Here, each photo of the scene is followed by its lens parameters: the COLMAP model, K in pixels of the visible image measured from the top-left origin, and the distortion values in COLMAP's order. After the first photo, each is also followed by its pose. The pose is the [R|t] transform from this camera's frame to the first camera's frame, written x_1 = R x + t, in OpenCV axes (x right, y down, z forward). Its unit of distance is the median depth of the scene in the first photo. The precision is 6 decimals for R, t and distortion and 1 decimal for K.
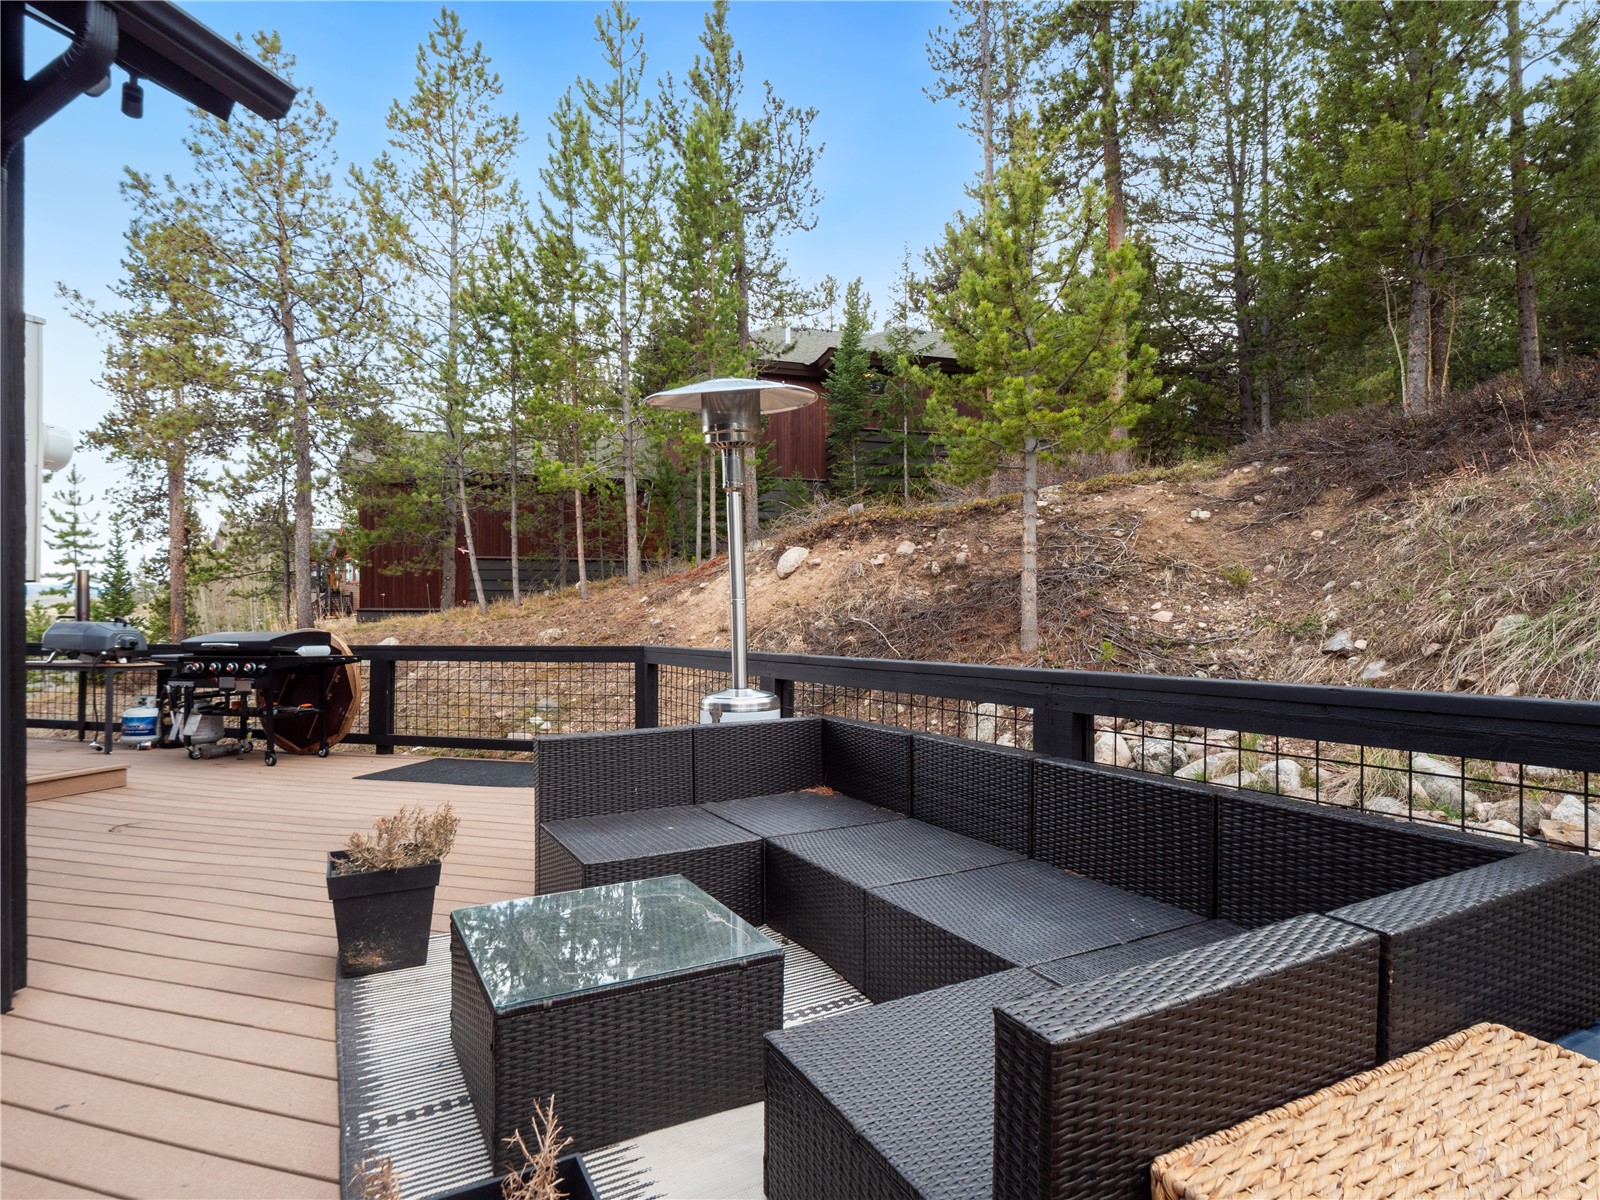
lens RADIAL K [[844.6, 0, 794.4], [0, 844.6, 613.8], [0, 0, 1]] dist [0.003098, -0.000121]
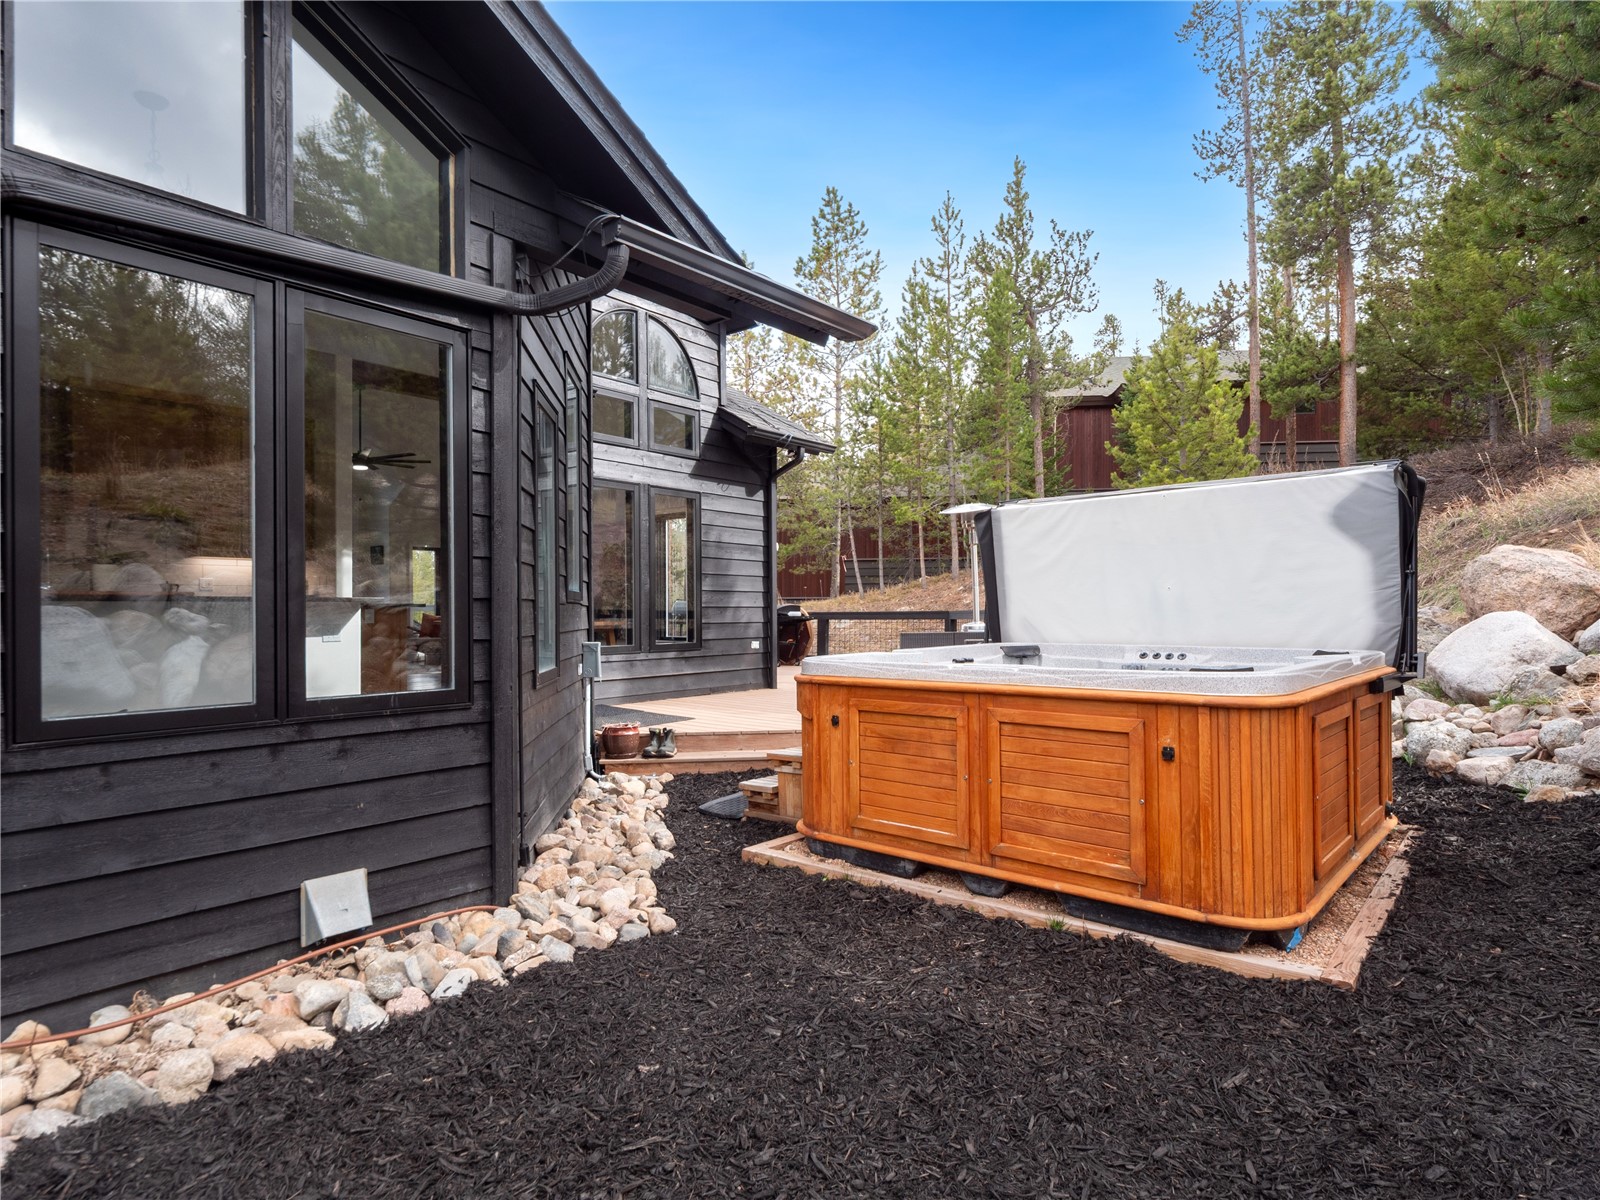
lens RADIAL K [[844.6, 0, 790.8], [0, 844.6, 605.5], [0, 0, 1]] dist [0.003098, -0.000121]
pose [[0.918712, 0.001186, -0.394927, 0.132000], [-0.001410, 0.999999, -0.000278, 0.013525], [0.394926, 0.000812, 0.918712, -0.496736]]
